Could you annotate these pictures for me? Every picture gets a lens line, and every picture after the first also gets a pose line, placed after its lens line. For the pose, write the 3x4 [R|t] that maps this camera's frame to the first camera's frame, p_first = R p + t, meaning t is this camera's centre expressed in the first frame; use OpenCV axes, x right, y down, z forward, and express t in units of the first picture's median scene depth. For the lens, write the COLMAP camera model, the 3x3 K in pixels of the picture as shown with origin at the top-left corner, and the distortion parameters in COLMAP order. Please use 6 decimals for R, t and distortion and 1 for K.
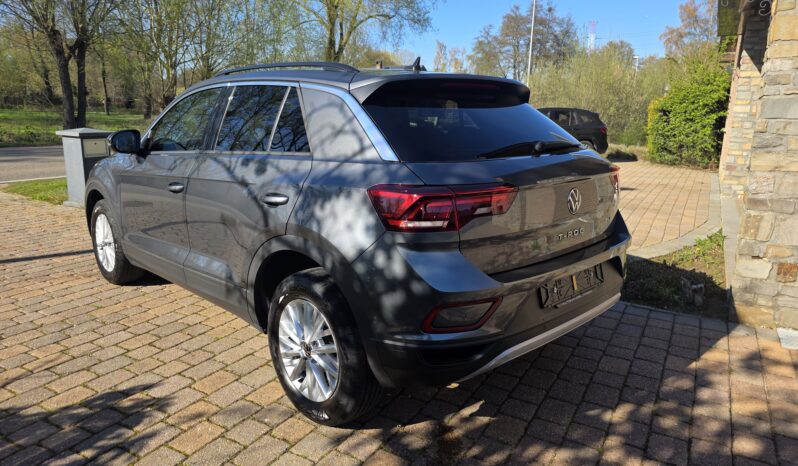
lens RADIAL K [[537.7, 0, 390.9], [0, 537.7, 225.3], [0, 0, 1]] dist [0.049975, -0.048490]
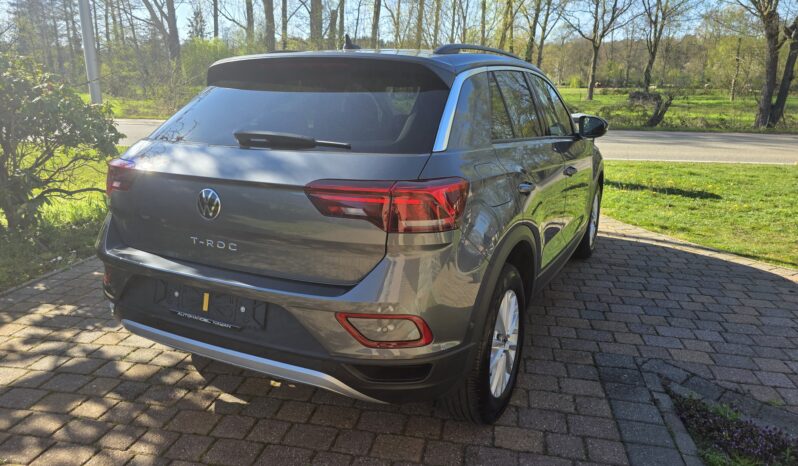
lens RADIAL K [[537.7, 0, 397.4], [0, 537.7, 231.6], [0, 0, 1]] dist [0.049975, -0.048490]
pose [[0.320367, 0.228528, -0.919315, 0.993917], [-0.197507, 0.965251, 0.171119, -0.168368], [0.926475, 0.126751, 0.354370, 0.816412]]
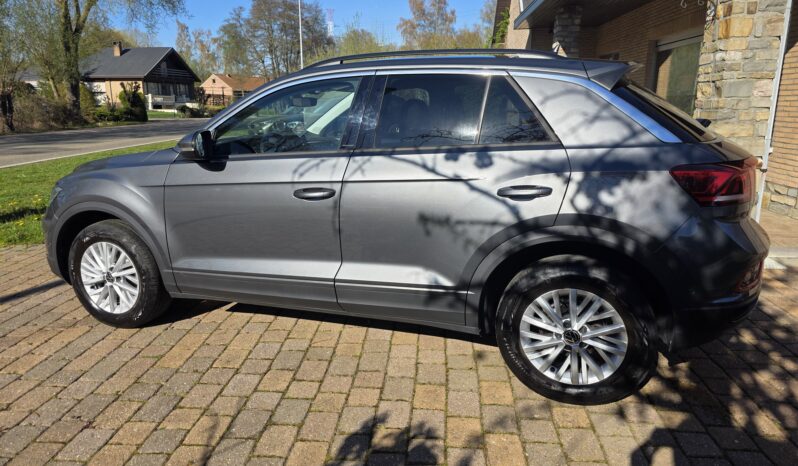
lens RADIAL K [[537.7, 0, 394.9], [0, 537.7, 230.1], [0, 0, 1]] dist [0.049975, -0.048490]
pose [[0.898613, -0.125150, 0.420515, -0.730287], [0.111034, 0.992123, 0.057994, -0.053748], [-0.424460, -0.005423, 0.905430, 0.193035]]
